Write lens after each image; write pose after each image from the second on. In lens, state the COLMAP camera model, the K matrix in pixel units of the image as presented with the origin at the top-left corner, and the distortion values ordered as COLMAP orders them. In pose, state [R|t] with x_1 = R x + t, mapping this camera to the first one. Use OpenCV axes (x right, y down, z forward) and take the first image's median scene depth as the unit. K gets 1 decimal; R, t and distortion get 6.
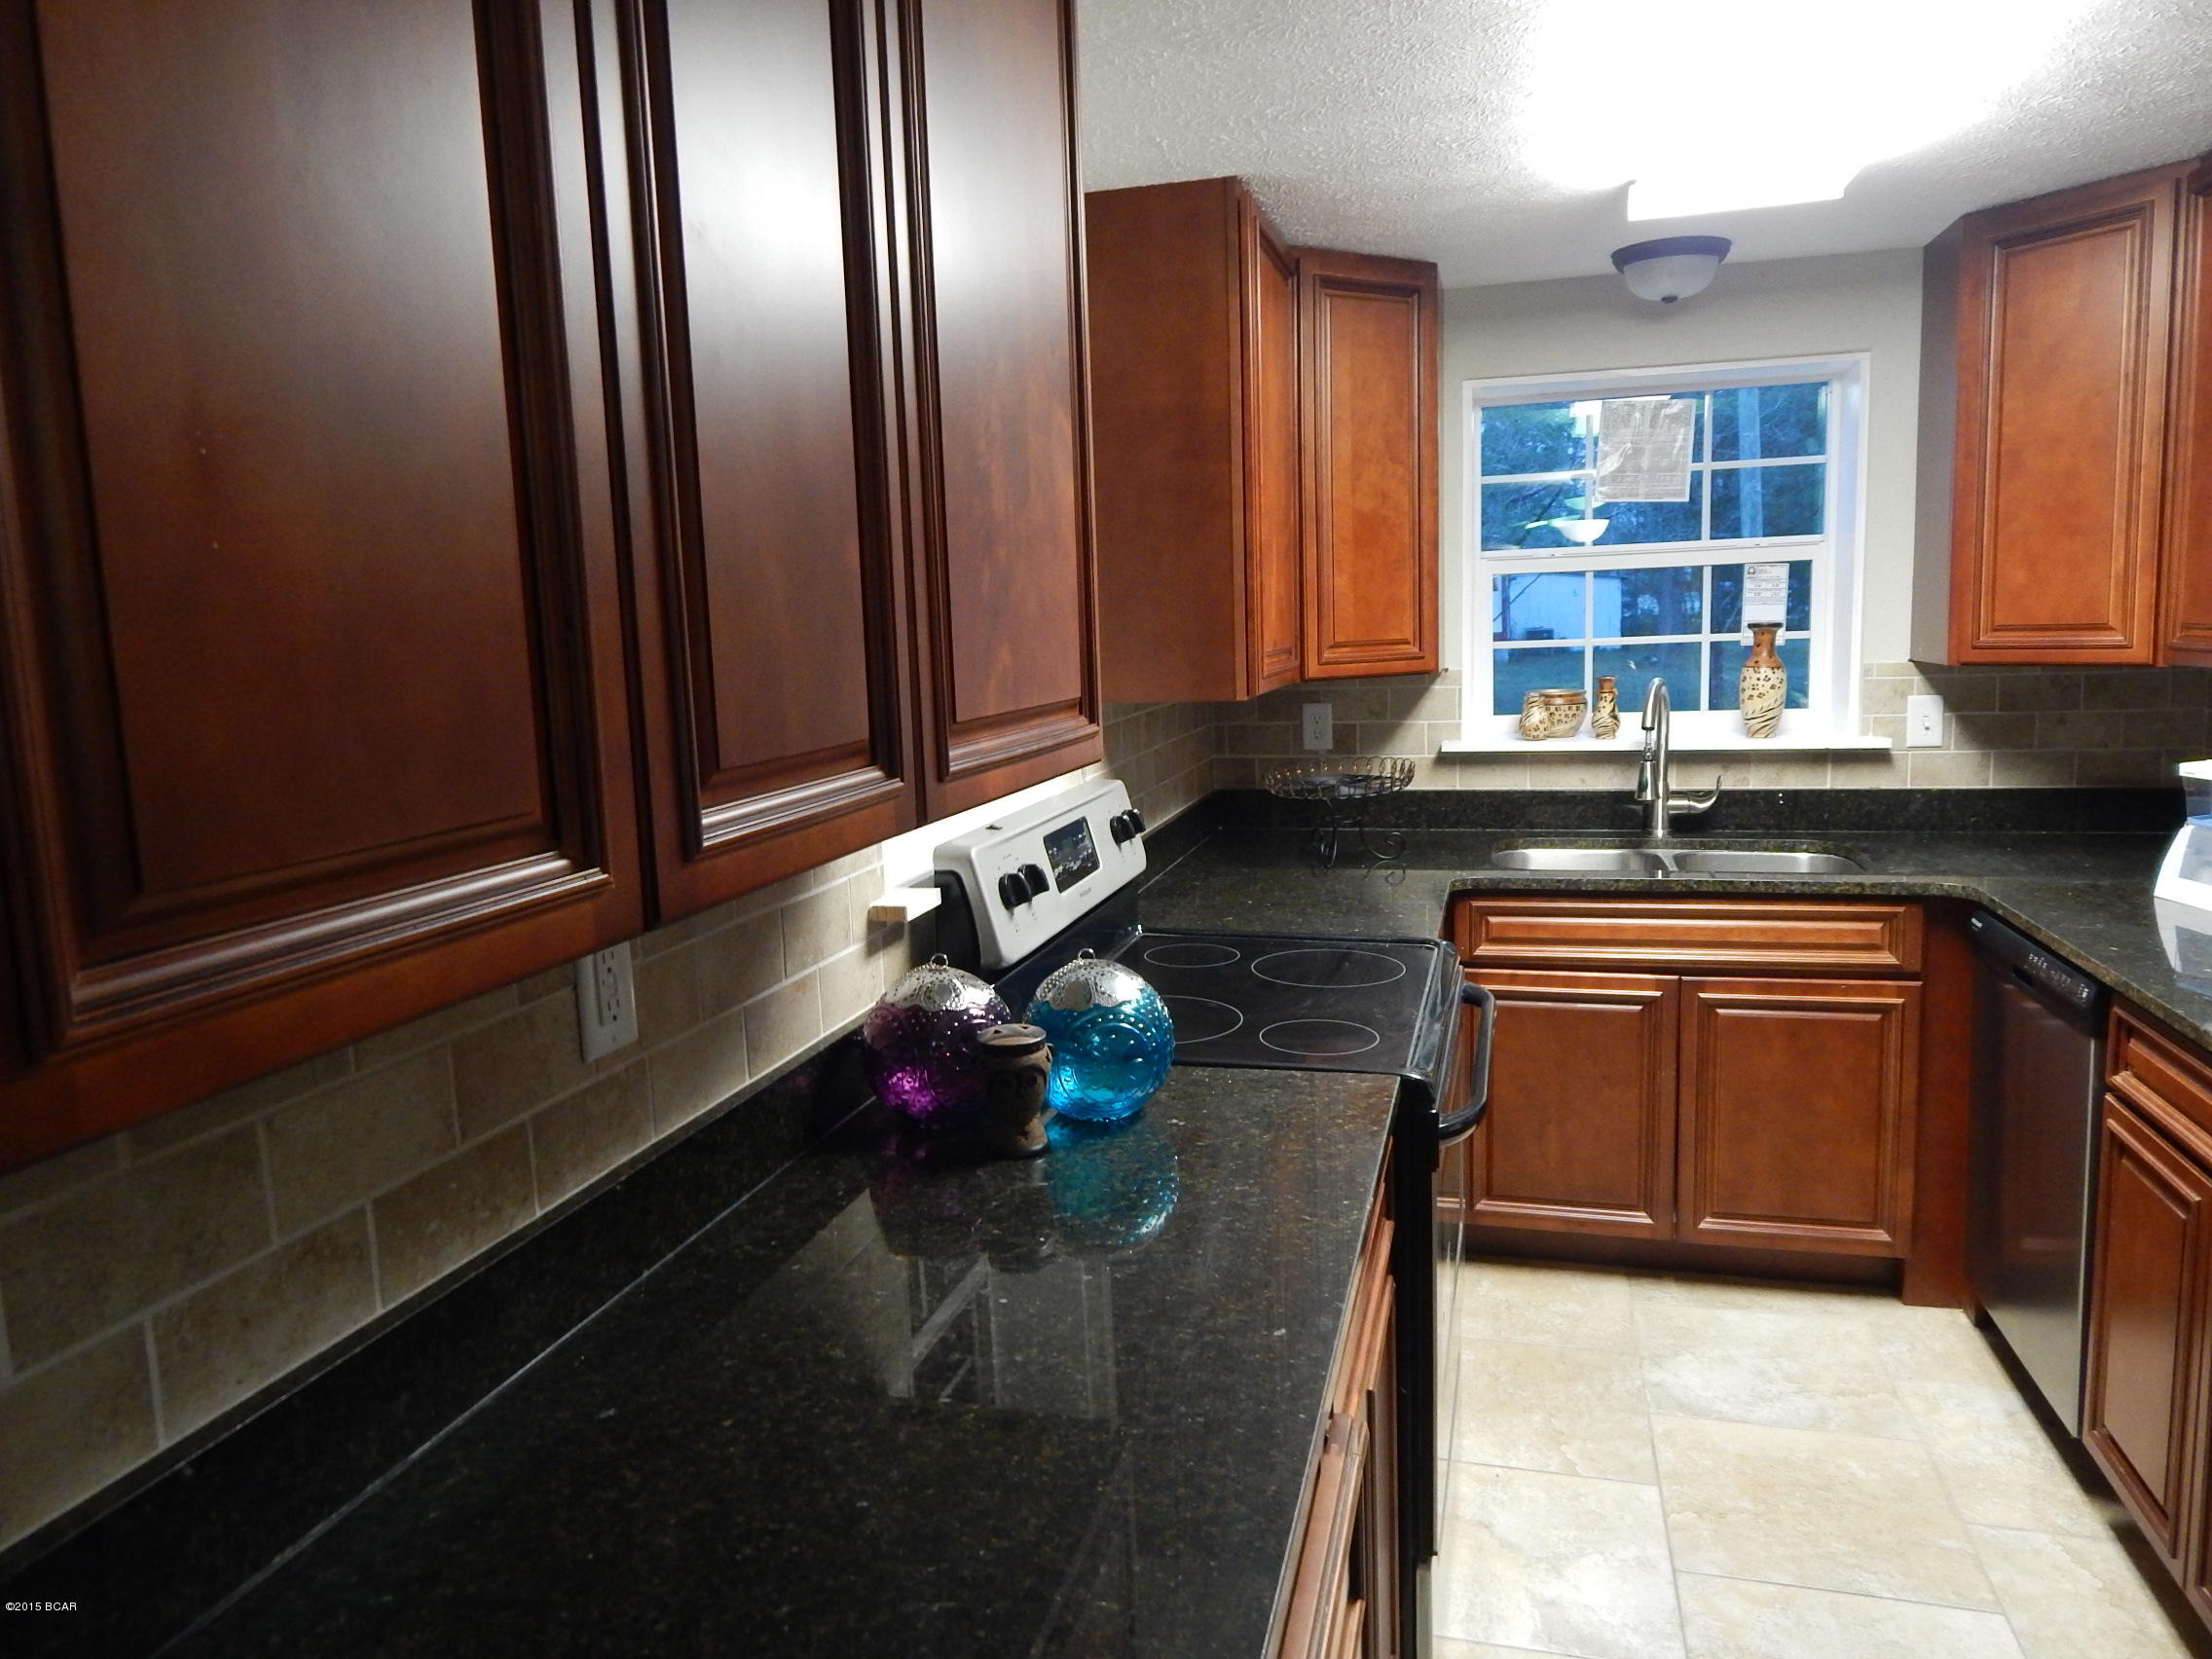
lens RADIAL K [[1447.3, 0, 1114.7], [0, 1447.3, 812.3], [0, 0, 1]] dist [0.001374, -0.007134]
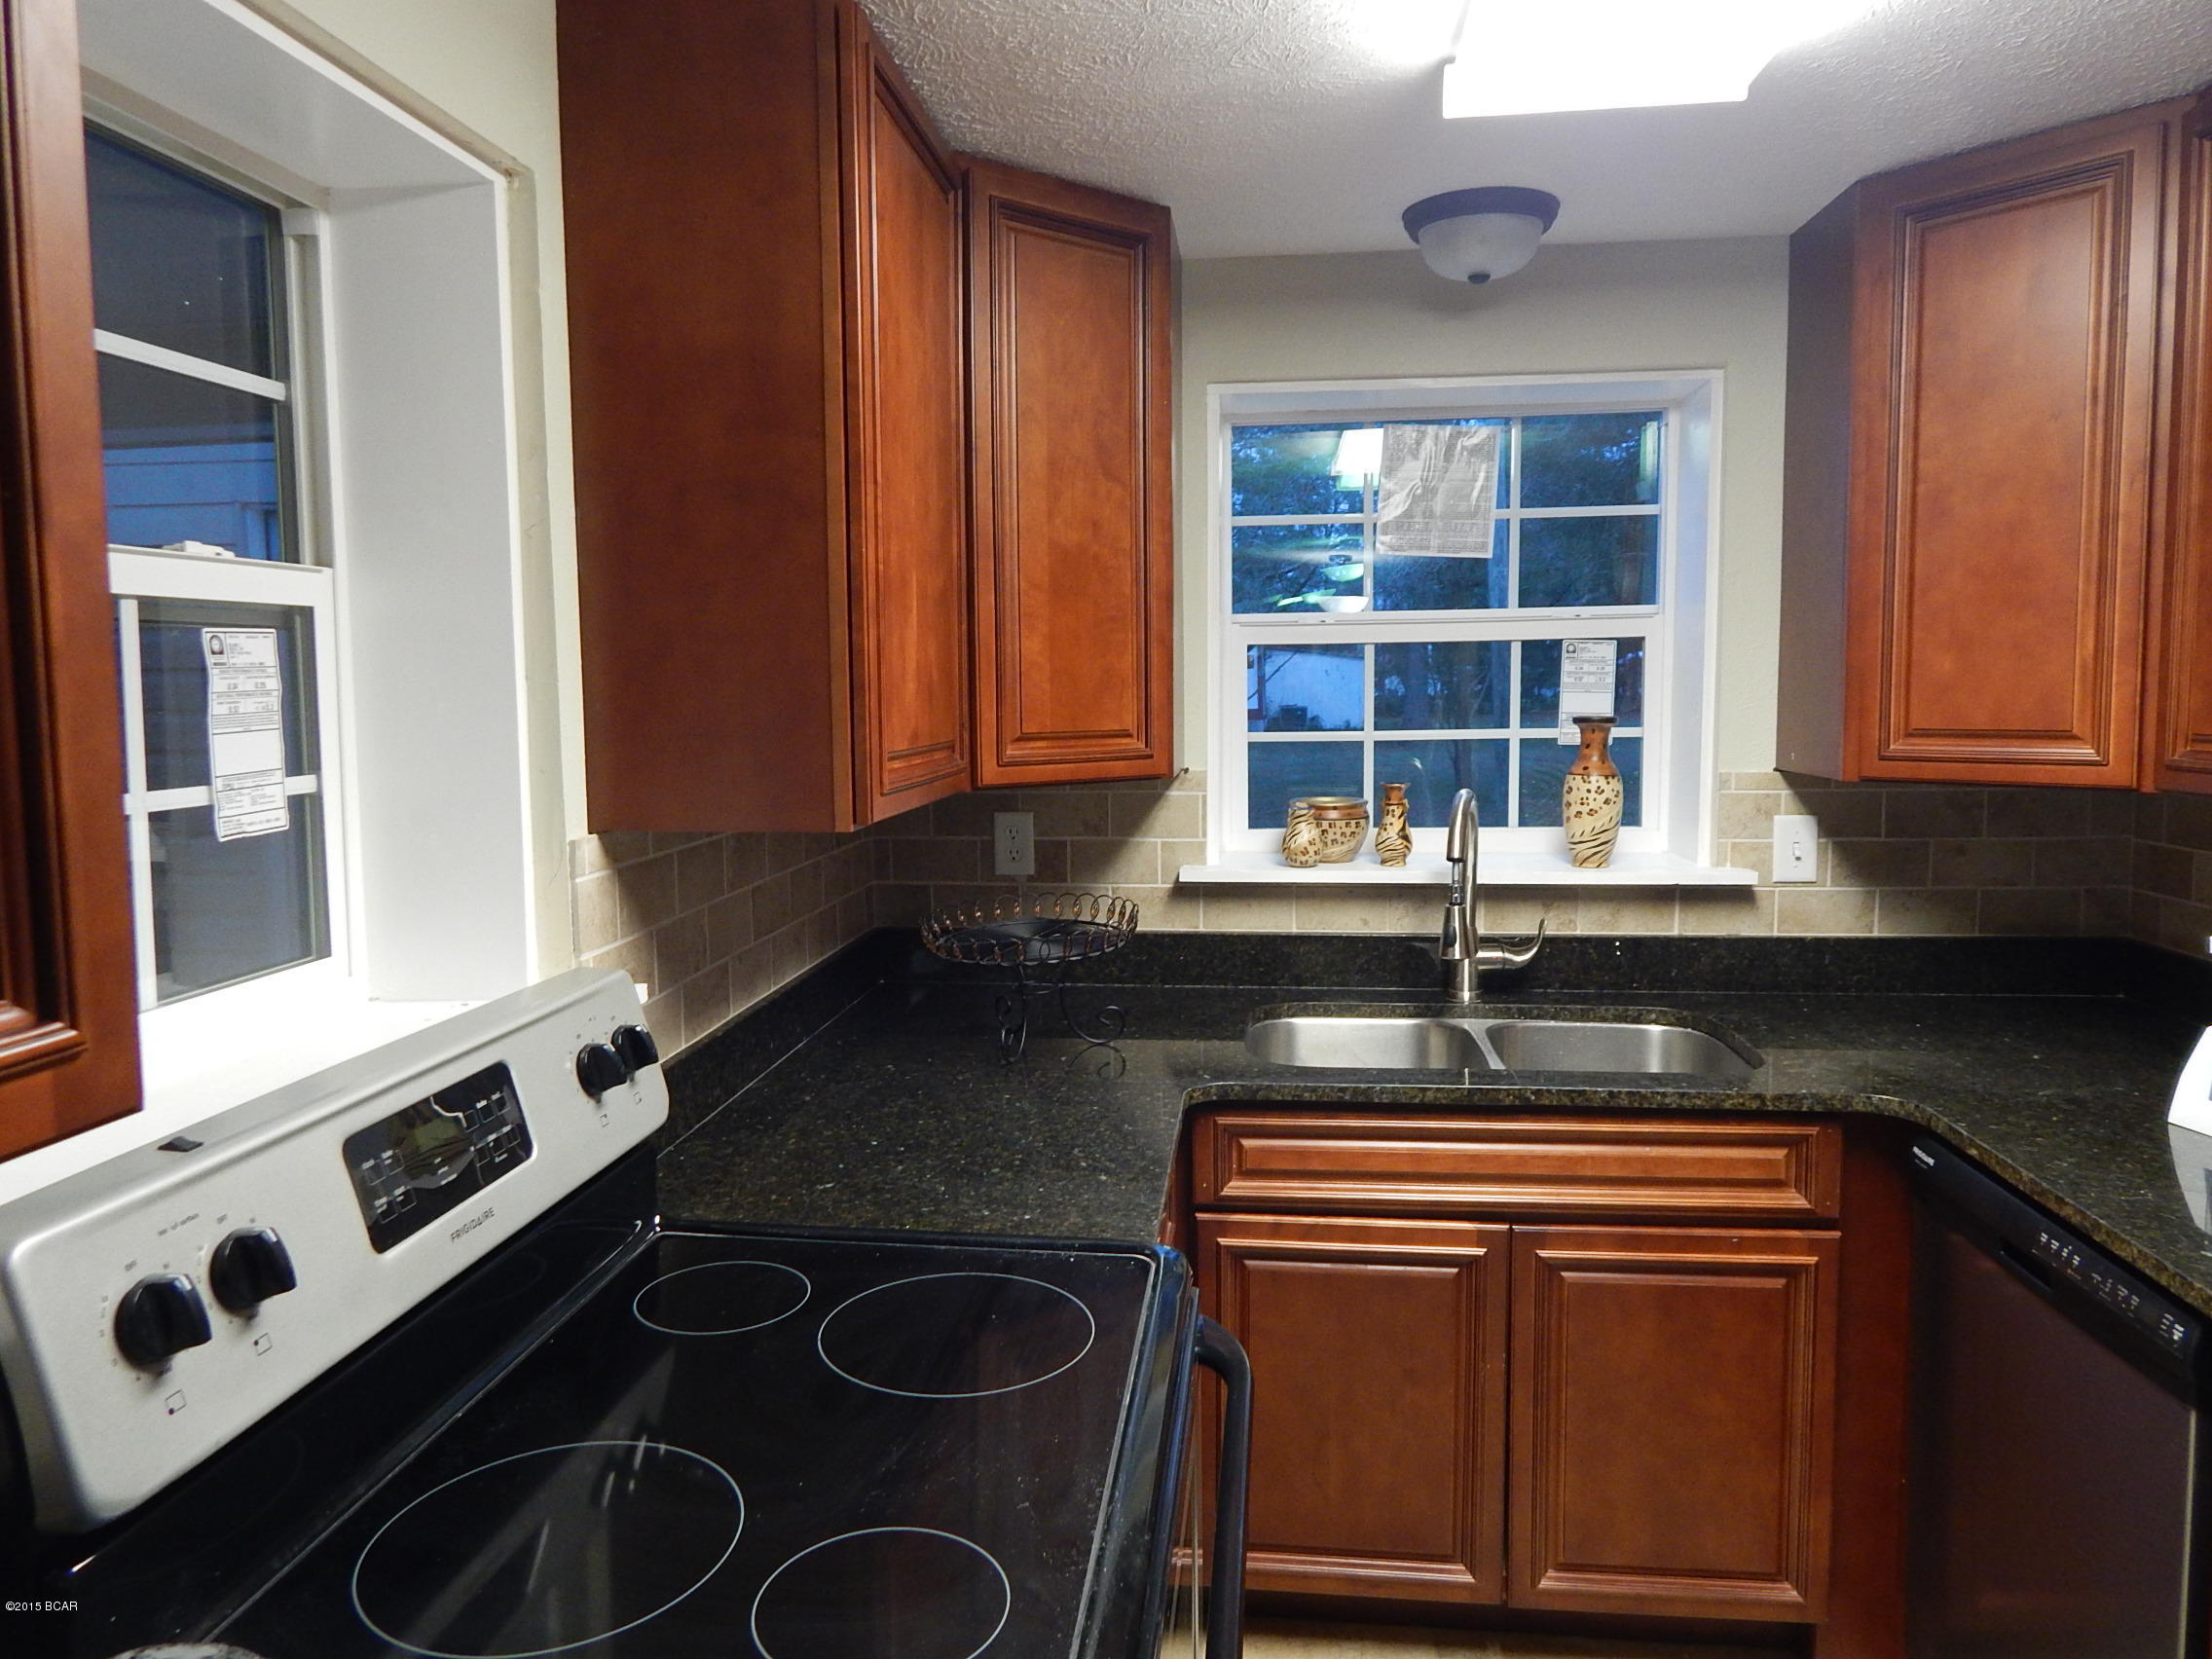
lens RADIAL K [[1446.4, 0, 1112.9], [0, 1446.4, 813.4], [0, 0, 1]] dist [0.002513, -0.005663]
pose [[0.986950, 0.010003, 0.160719, 0.086211], [-0.002146, 0.998797, -0.048988, -0.047115], [-0.161016, 0.048004, 0.985784, 0.326331]]
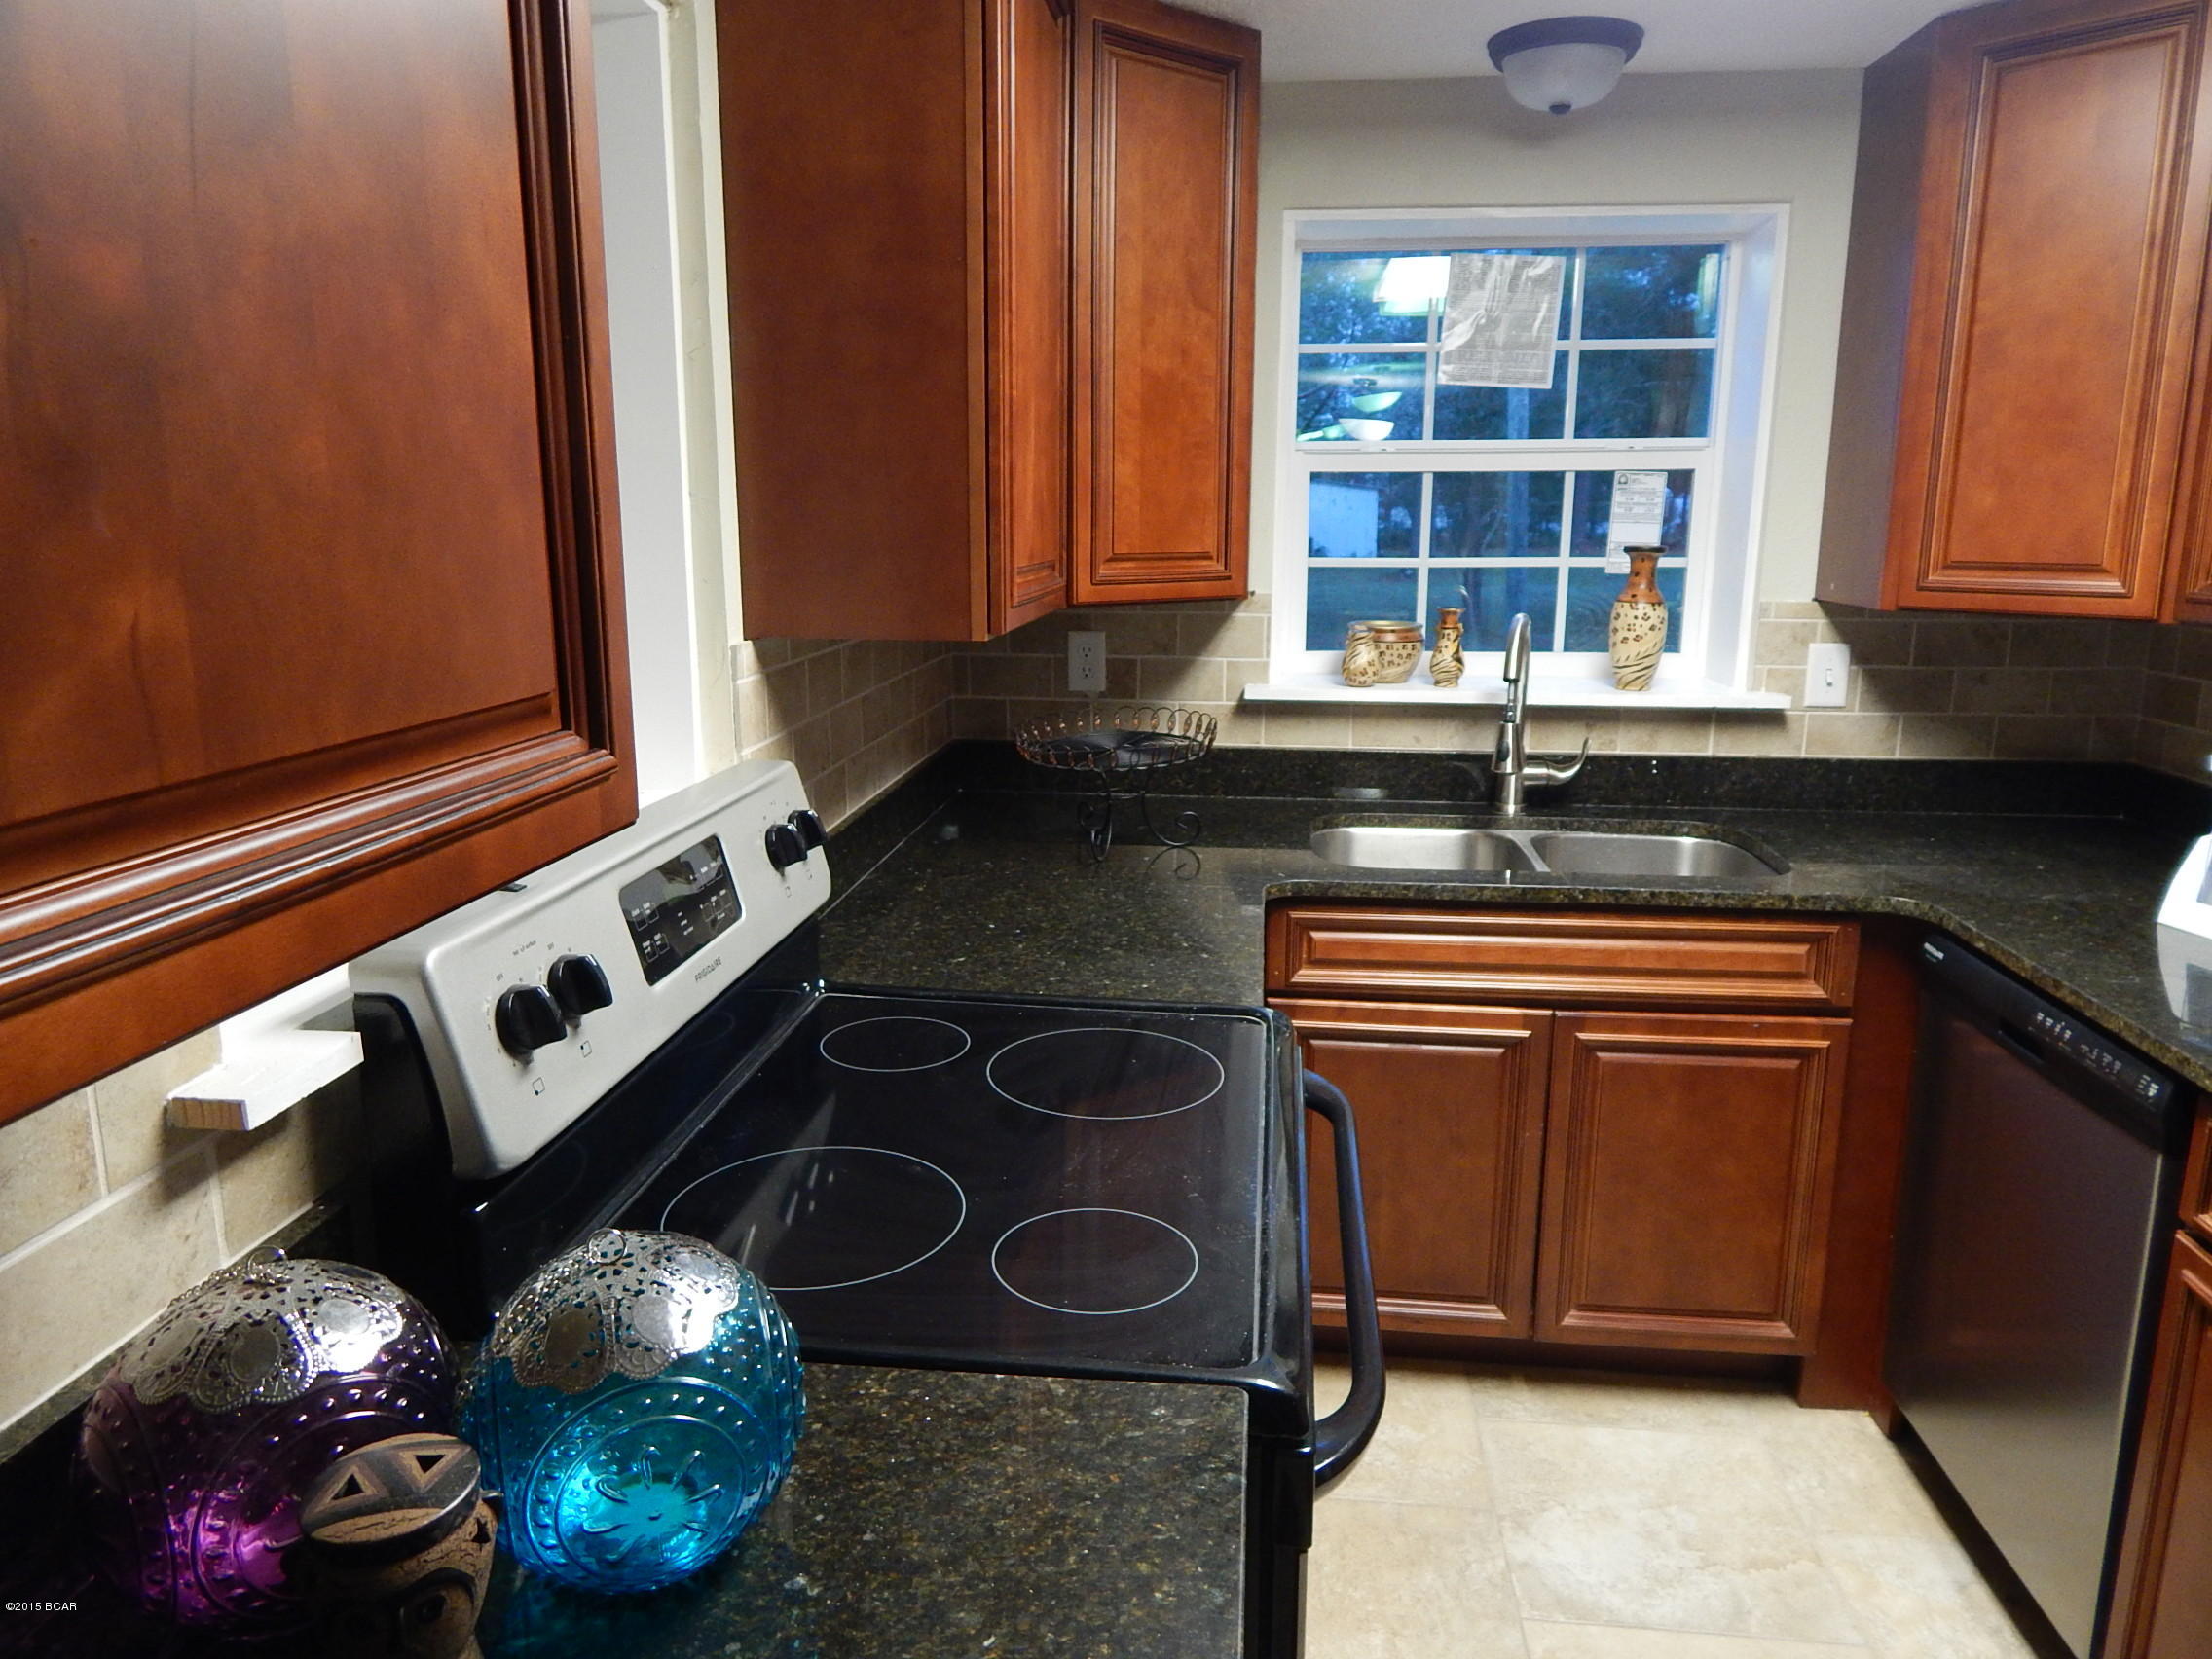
lens RADIAL K [[1447.3, 0, 1114.7], [0, 1447.3, 812.3], [0, 0, 1]] dist [0.001374, -0.007134]
pose [[0.986307, 0.003955, 0.164870, 0.033640], [-0.015162, 0.997653, 0.066772, -0.037313], [-0.164219, -0.068357, 0.984053, 0.281335]]
